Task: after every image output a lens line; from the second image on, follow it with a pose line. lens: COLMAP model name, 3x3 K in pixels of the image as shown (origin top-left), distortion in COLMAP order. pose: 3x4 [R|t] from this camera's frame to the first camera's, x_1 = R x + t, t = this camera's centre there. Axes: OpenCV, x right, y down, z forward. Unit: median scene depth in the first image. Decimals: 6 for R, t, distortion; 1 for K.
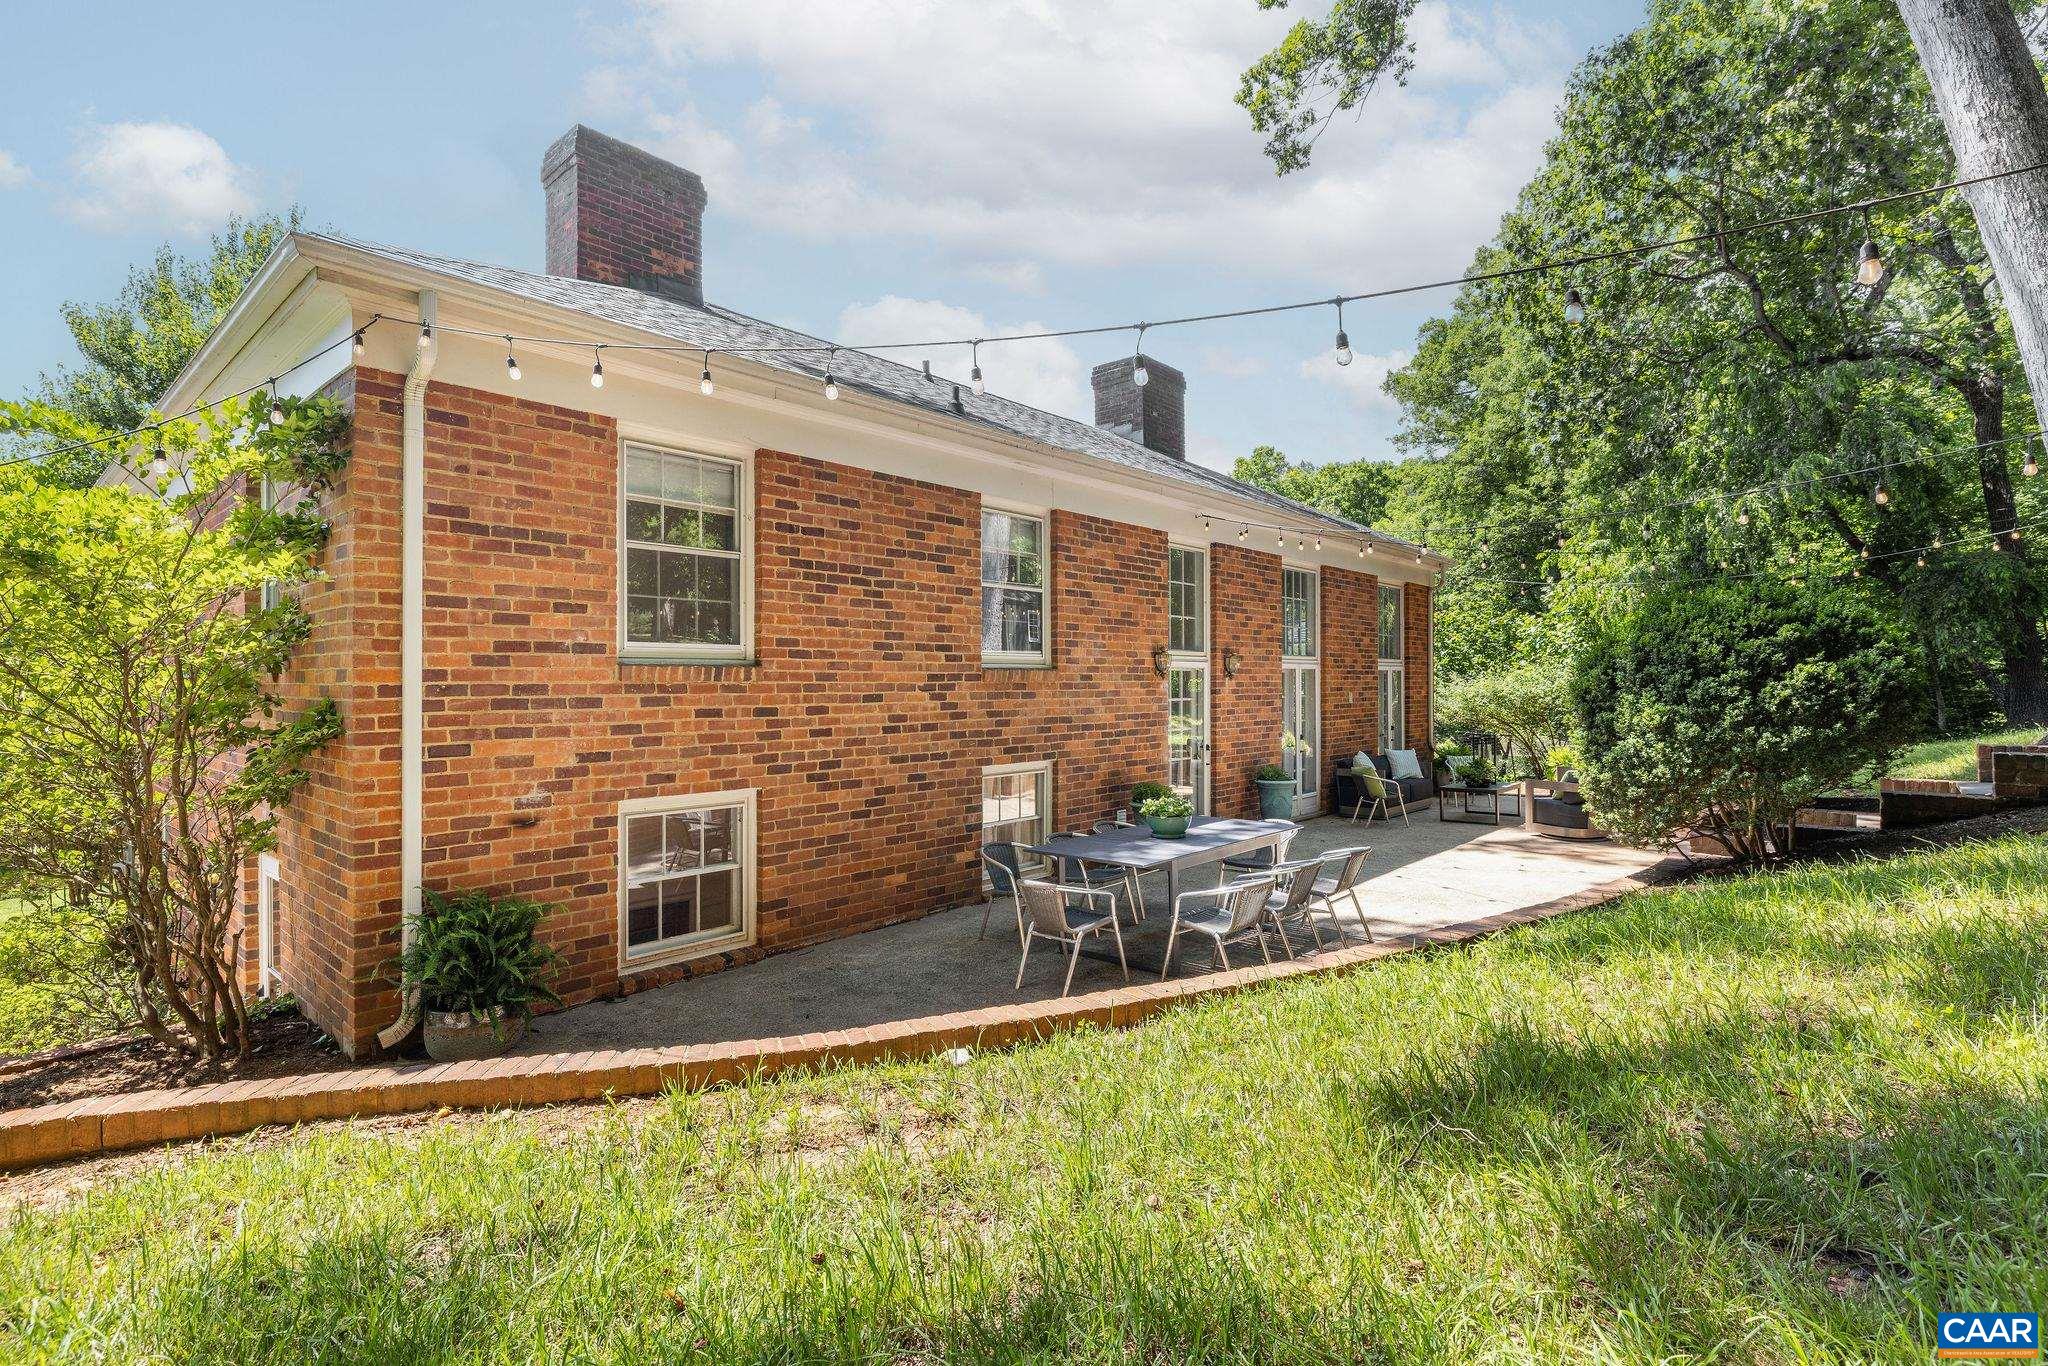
lens RADIAL K [[953.3, 0, 1024.0], [0, 953.3, 683.0], [0, 0, 1]] dist [0.000180, -0.000100]
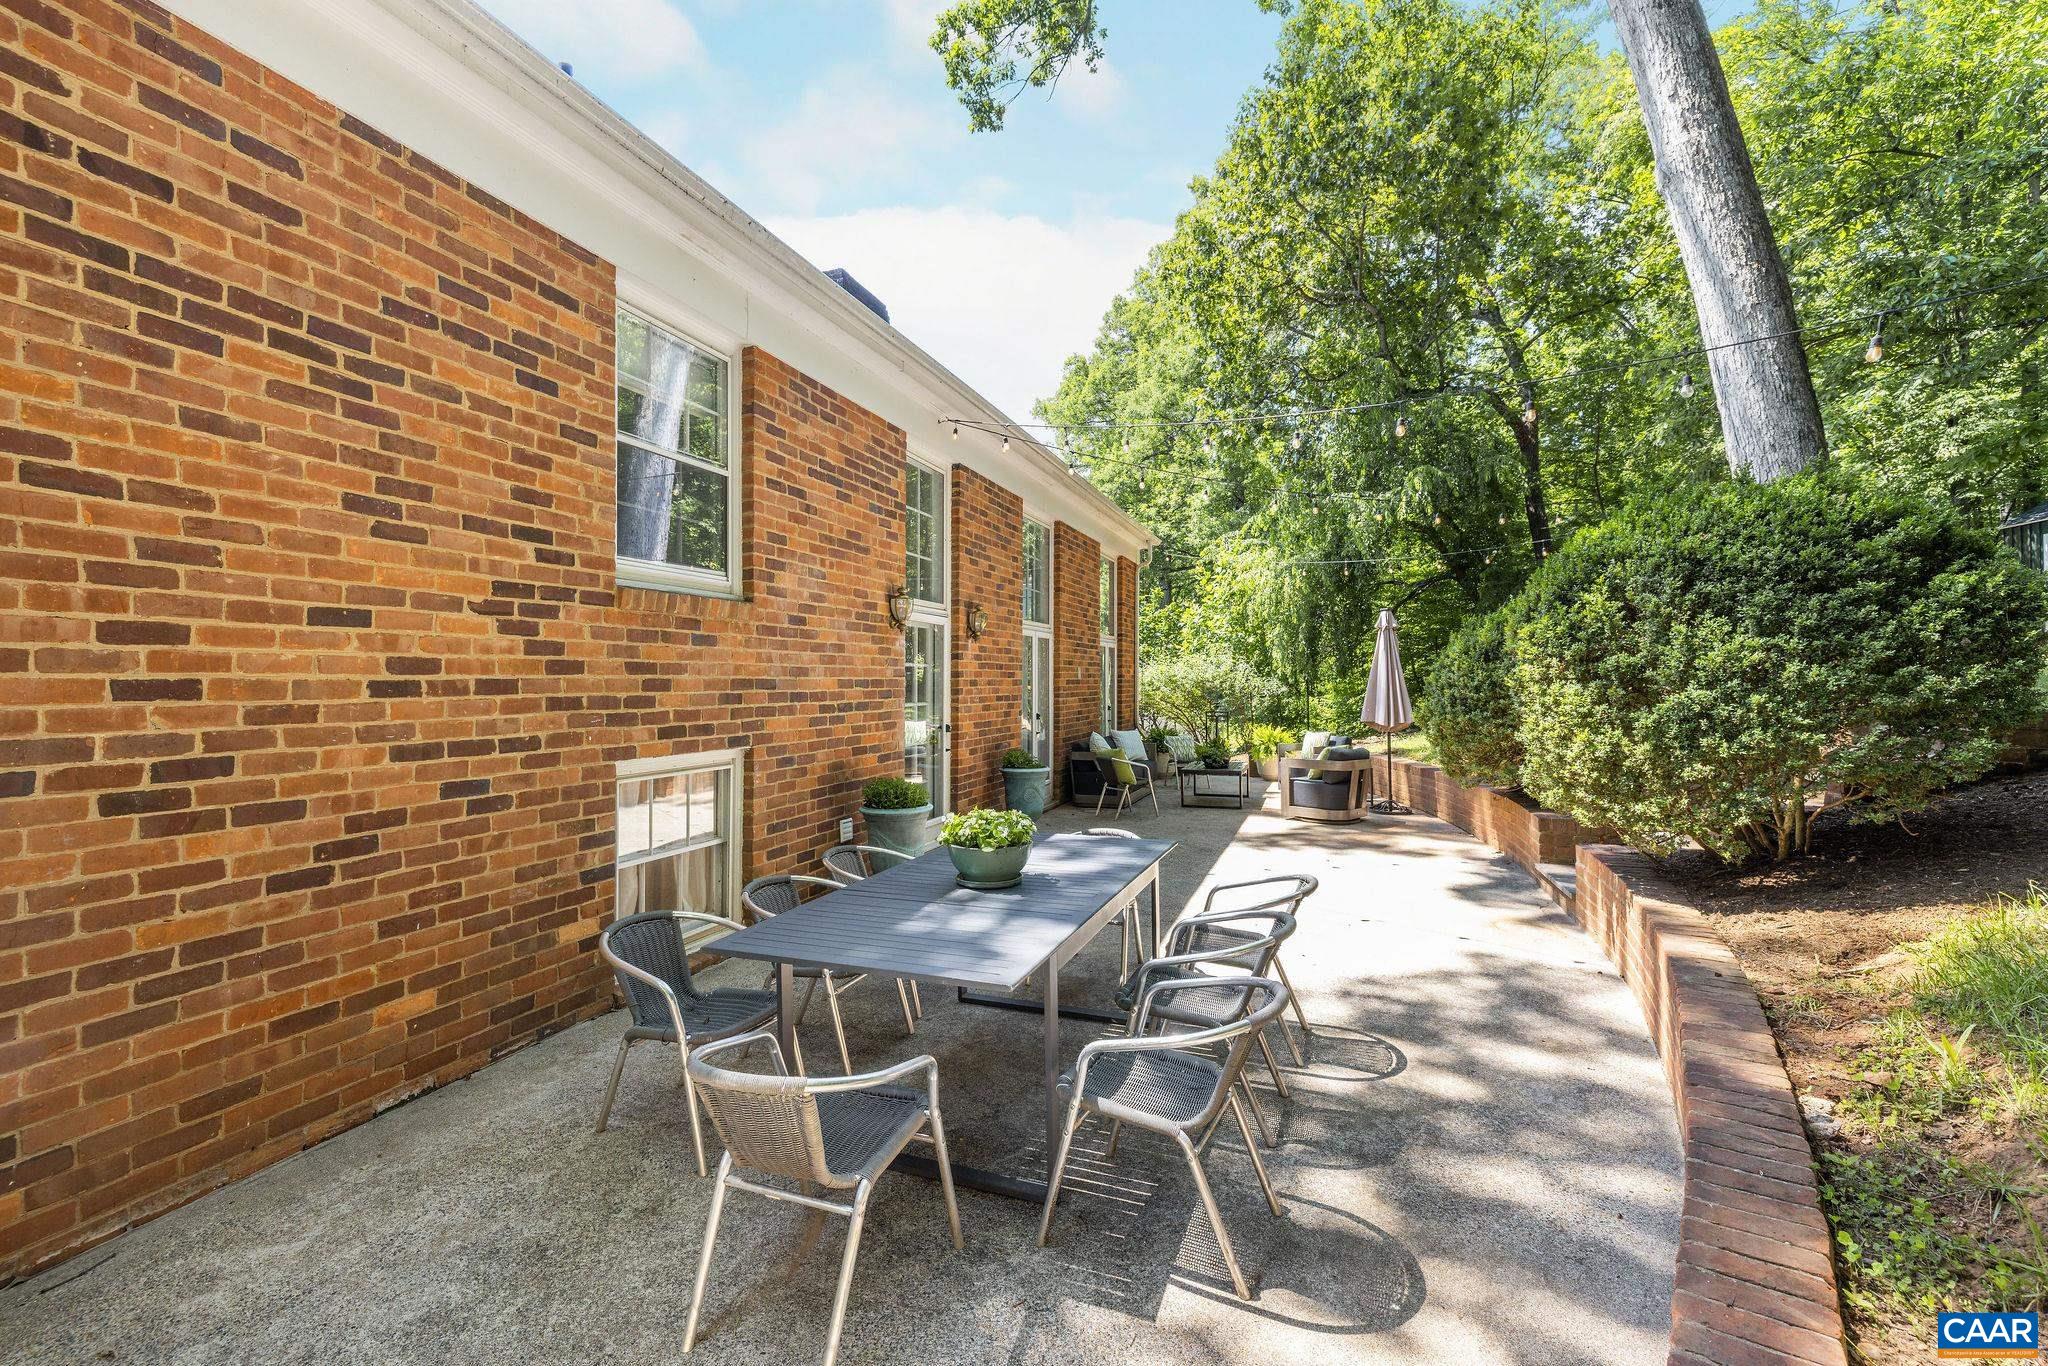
lens RADIAL K [[872.3, 0, 1033.9], [0, 872.3, 680.6], [0, 0, 1]] dist [0.008862, -0.001135]
pose [[0.927367, 0.004989, 0.374120, -0.009390], [-0.005540, 0.999985, 0.000398, 0.041482], [-0.374112, -0.002442, 0.927380, 0.468172]]
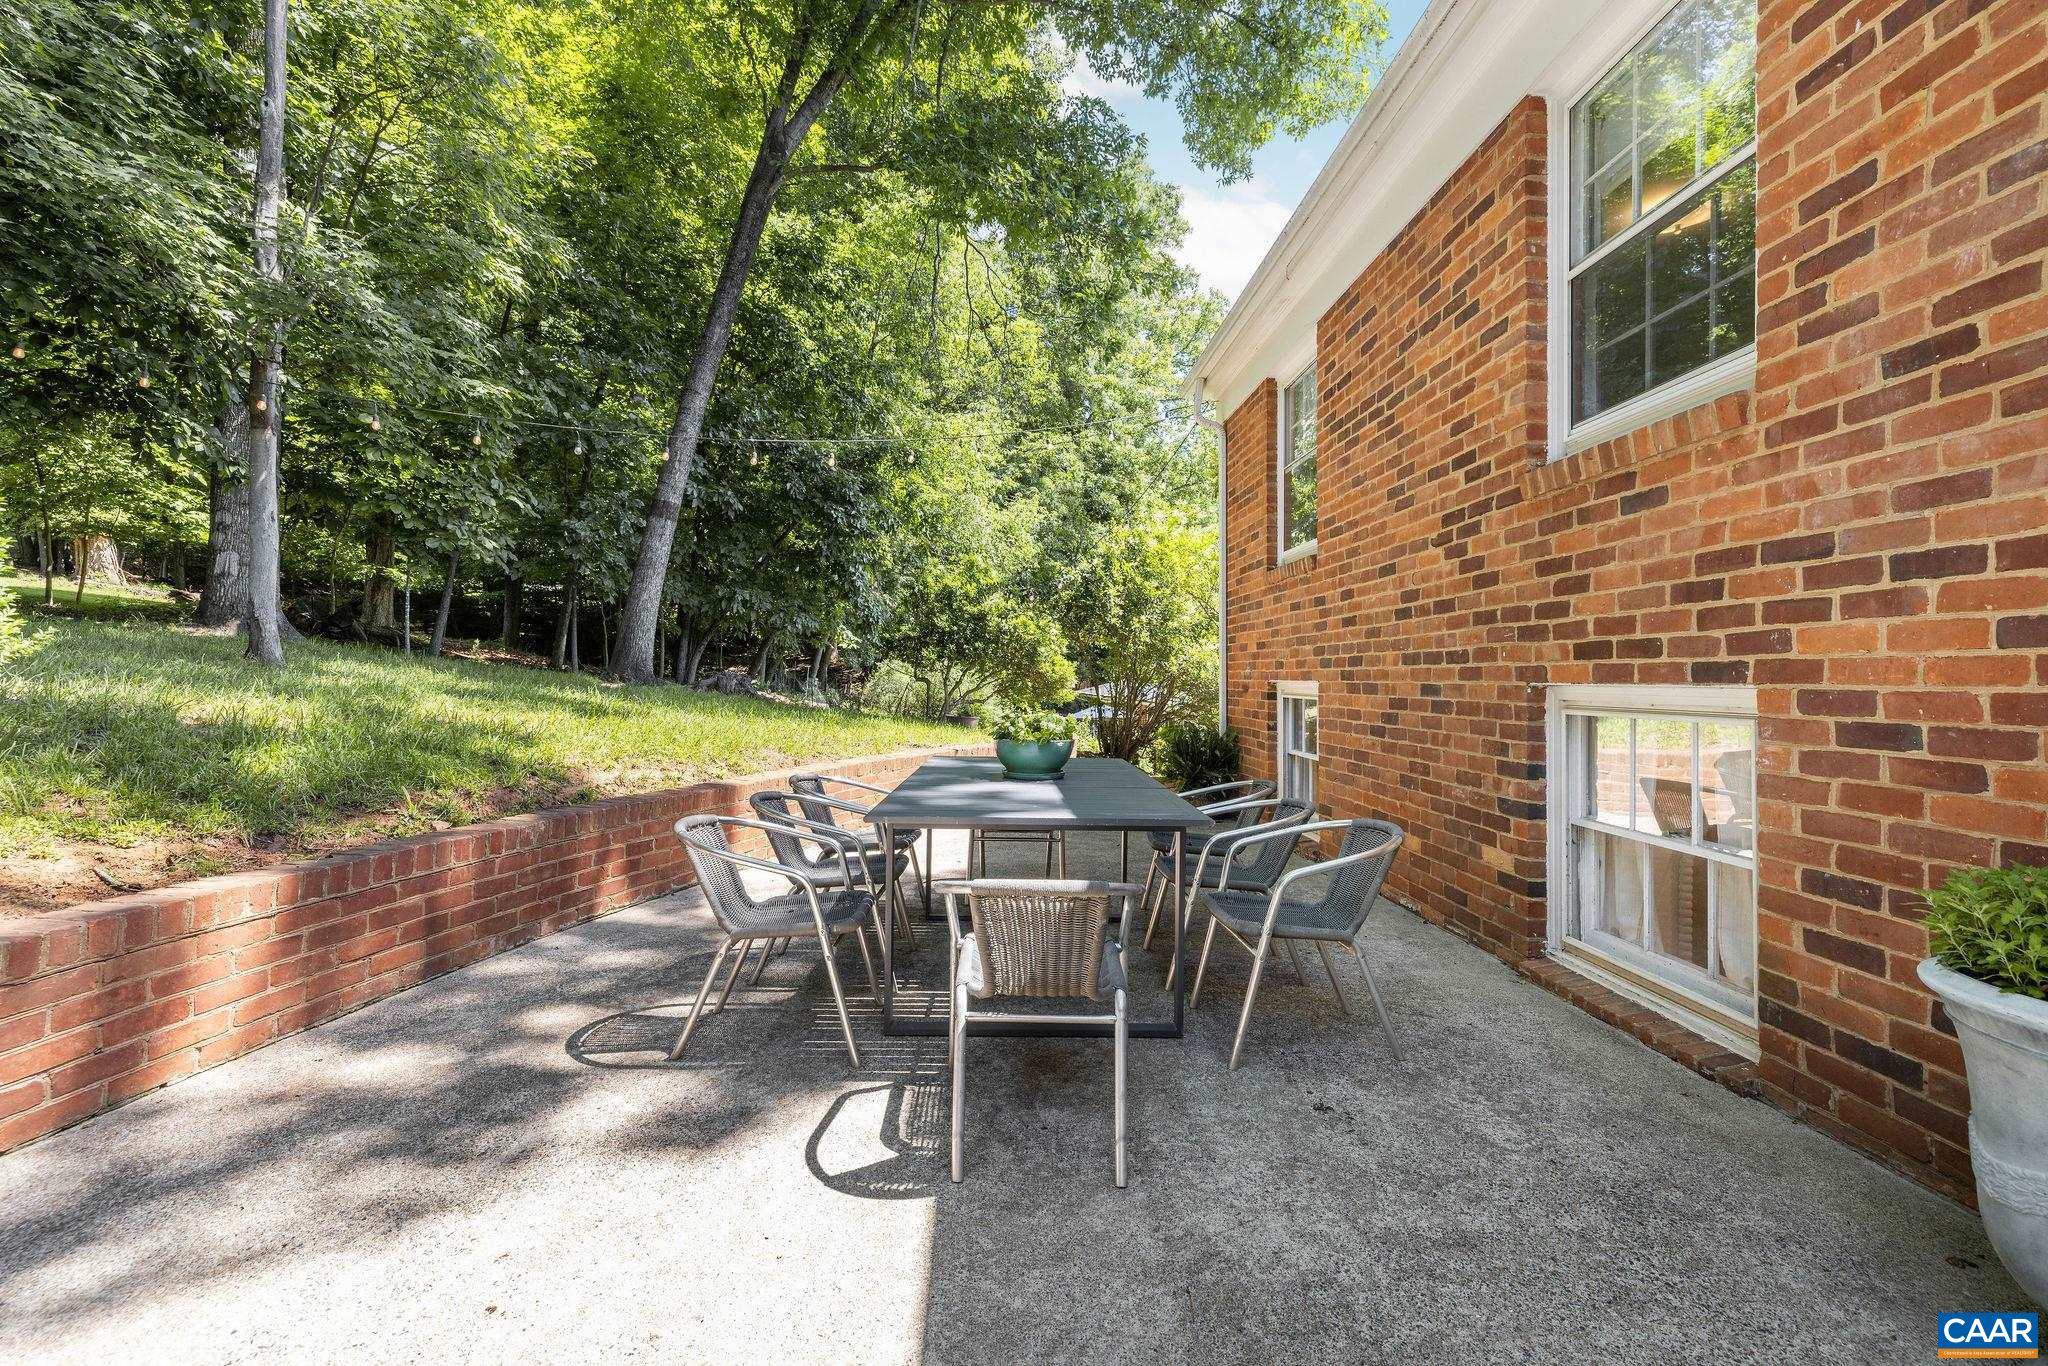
lens RADIAL K [[859.3, 0, 1017.7], [0, 859.3, 679.9], [0, 0, 1]] dist [0.001792, 0.000022]
pose [[-0.732408, 0.005435, -0.680844, 0.452581], [0.004426, 0.999985, 0.003221, 0.088932], [0.680851, -0.000655, -0.732421, 1.213126]]
